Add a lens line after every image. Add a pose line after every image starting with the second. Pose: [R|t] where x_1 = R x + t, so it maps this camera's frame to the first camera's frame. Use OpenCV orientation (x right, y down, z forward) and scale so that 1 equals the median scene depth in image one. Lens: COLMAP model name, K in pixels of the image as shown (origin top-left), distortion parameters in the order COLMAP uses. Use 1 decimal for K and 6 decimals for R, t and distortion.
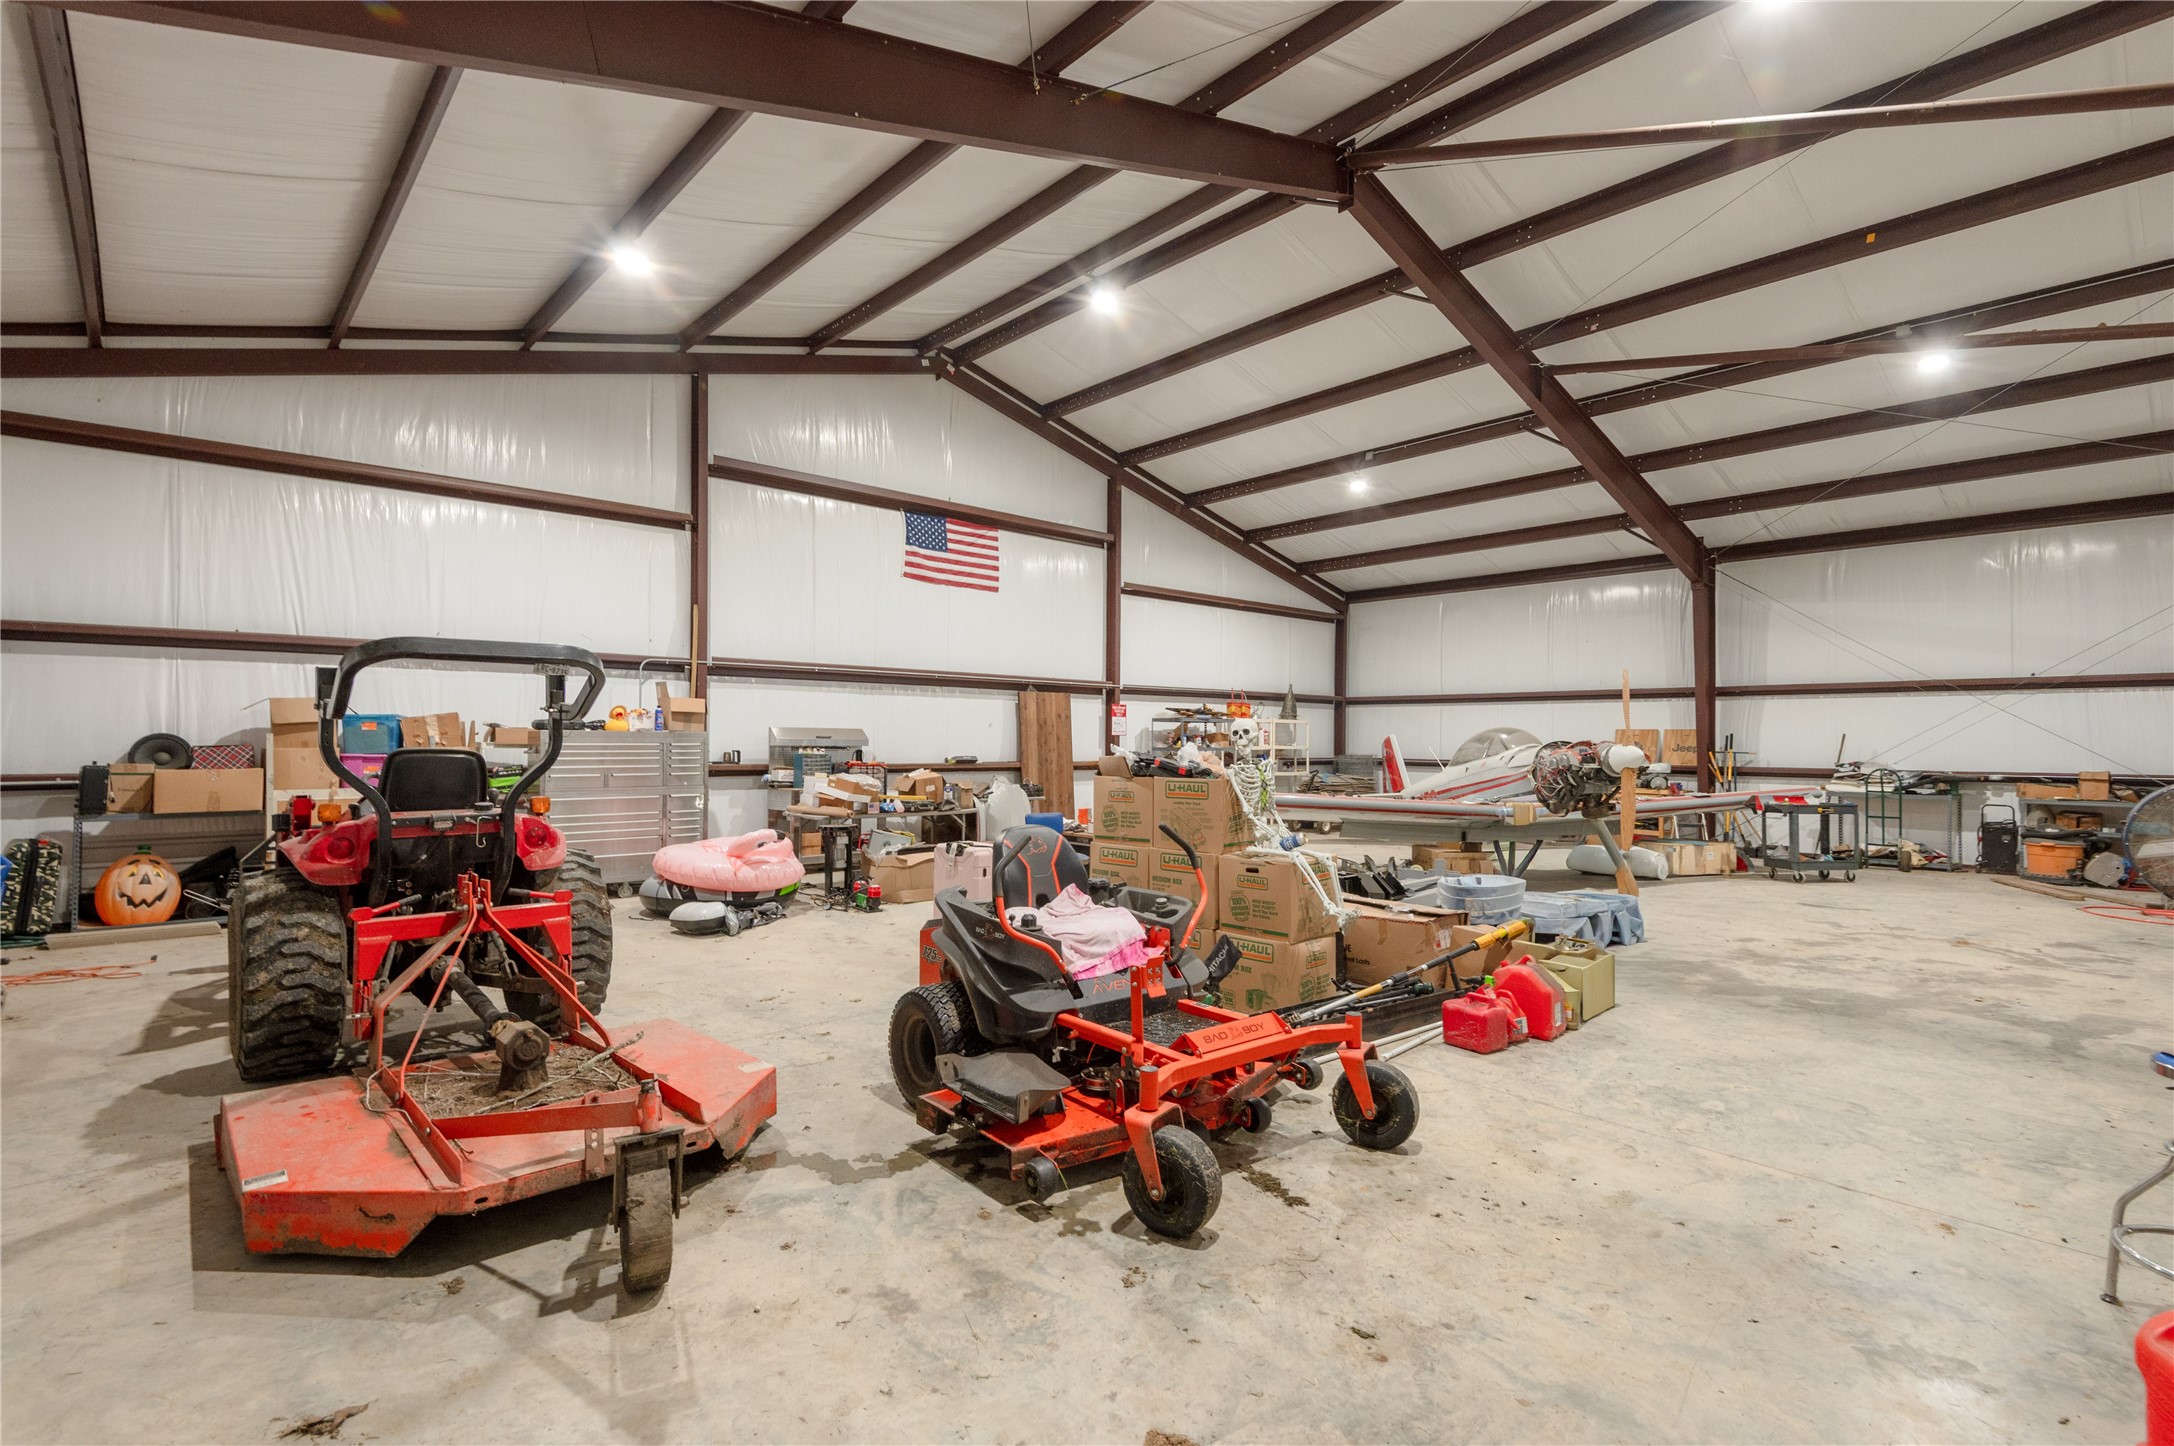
lens RADIAL K [[1029.4, 0, 1088.3], [0, 1029.4, 743.2], [0, 0, 1]] dist [0.049891, -0.060968]
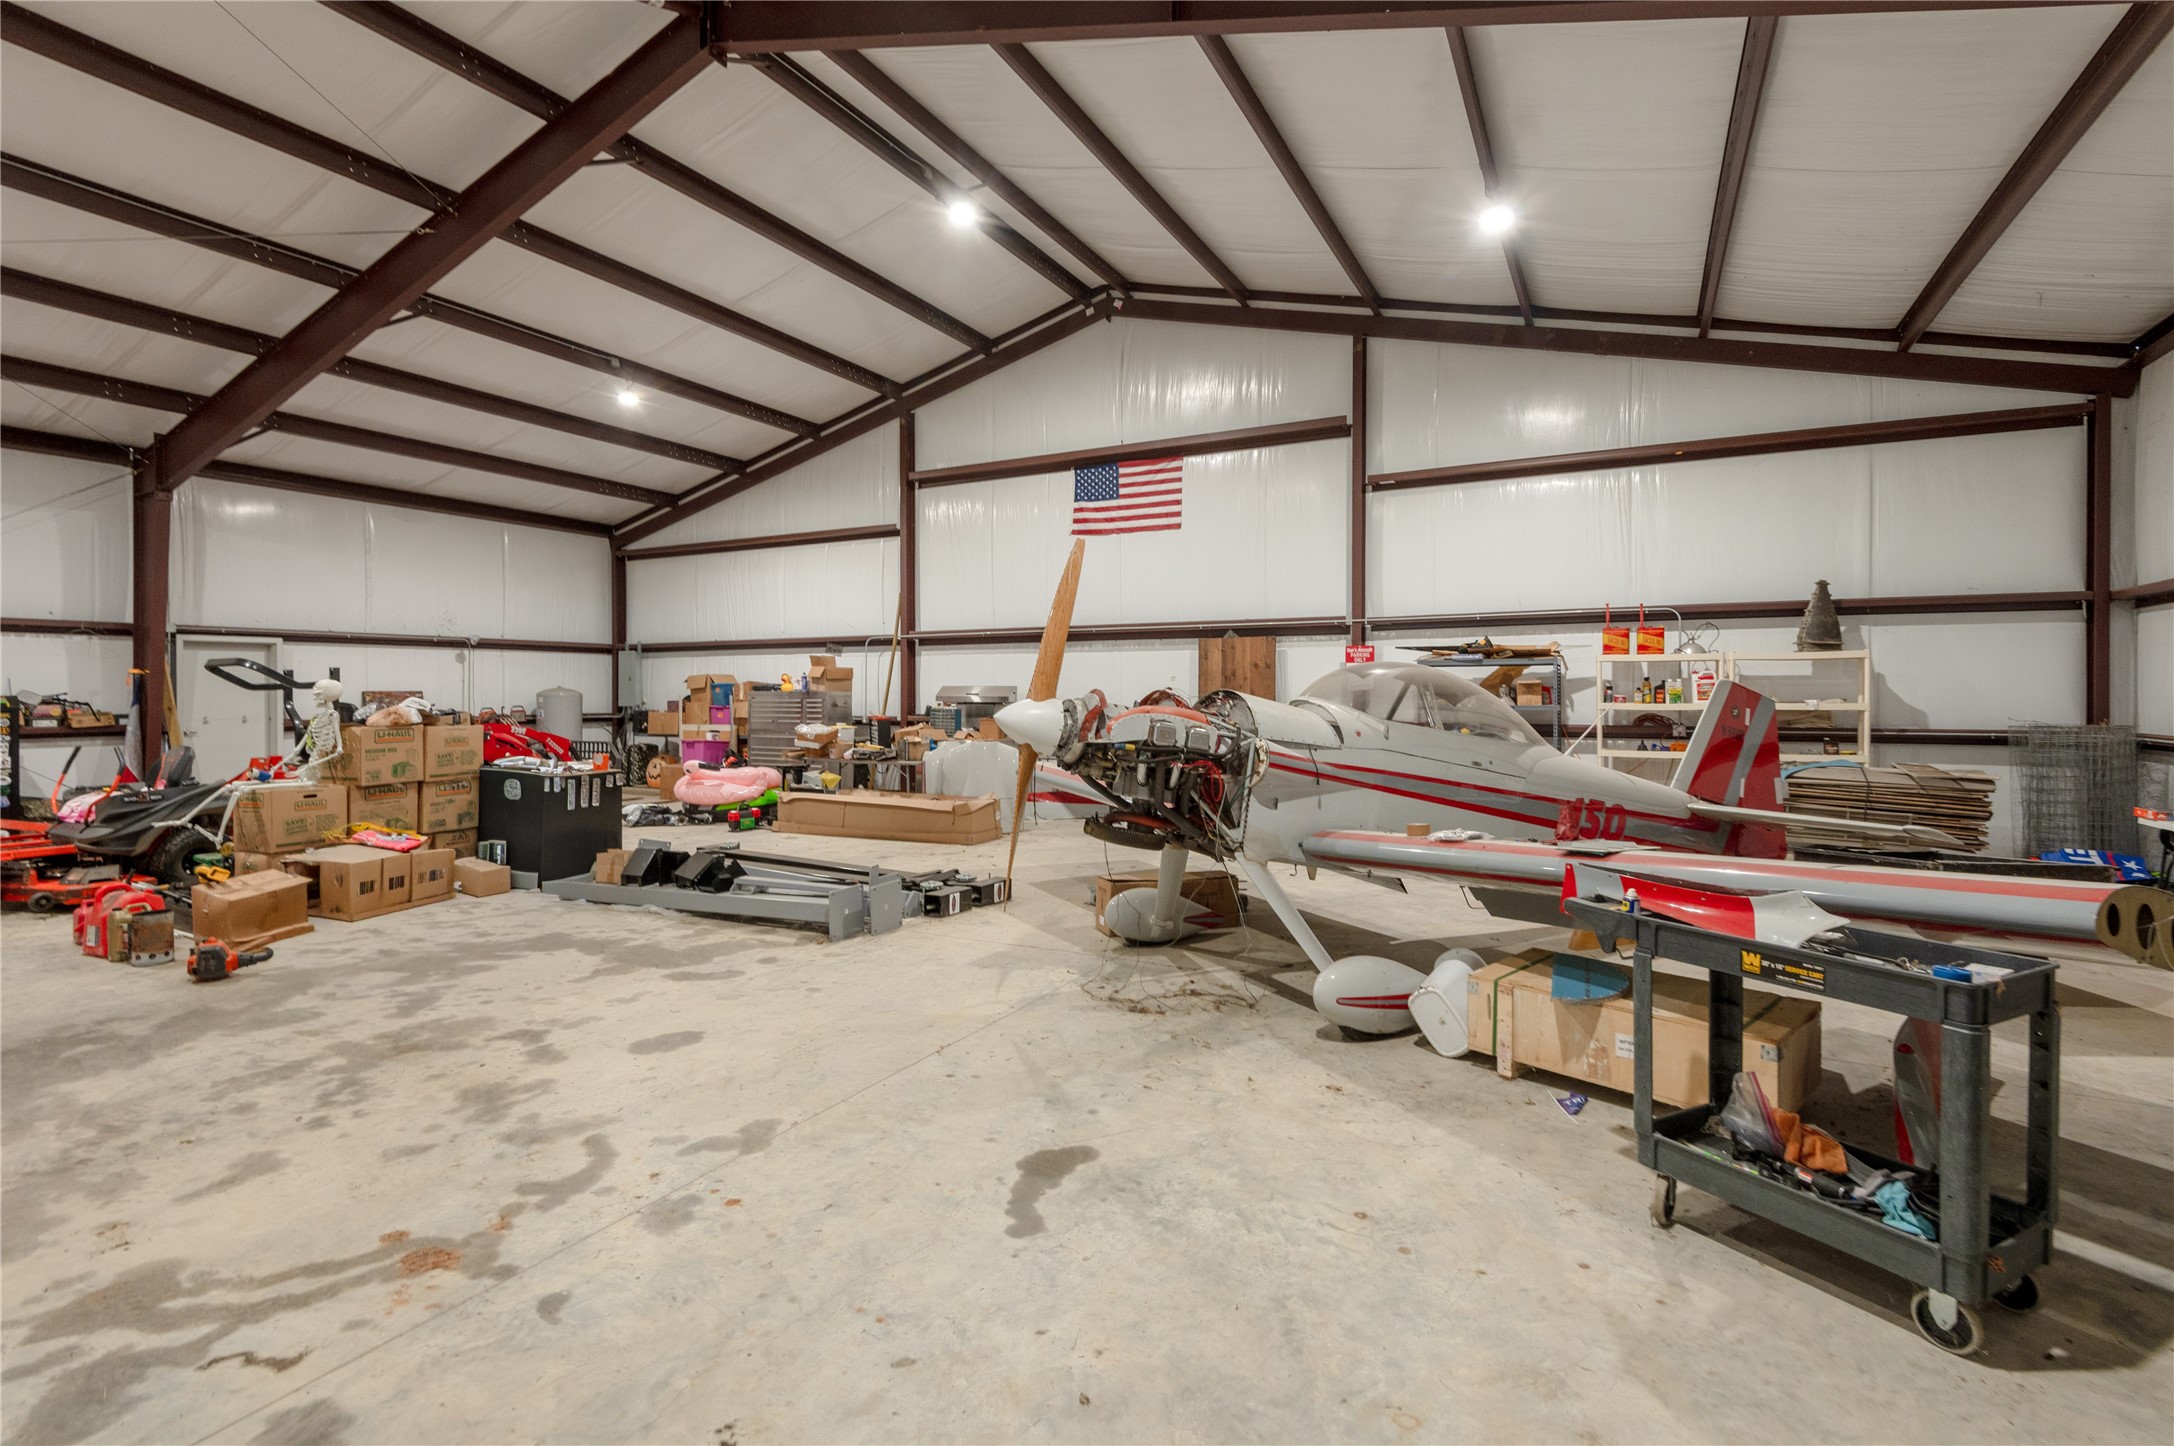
lens RADIAL K [[995.0, 0, 1048.6], [0, 995.0, 745.3], [0, 0, 1]] dist [0.022519, -0.020128]
pose [[0.311442, 0.039492, -0.949444, 0.703199], [-0.001722, 0.999158, 0.040994, 0.004782], [0.950263, -0.011132, 0.311248, 0.628958]]
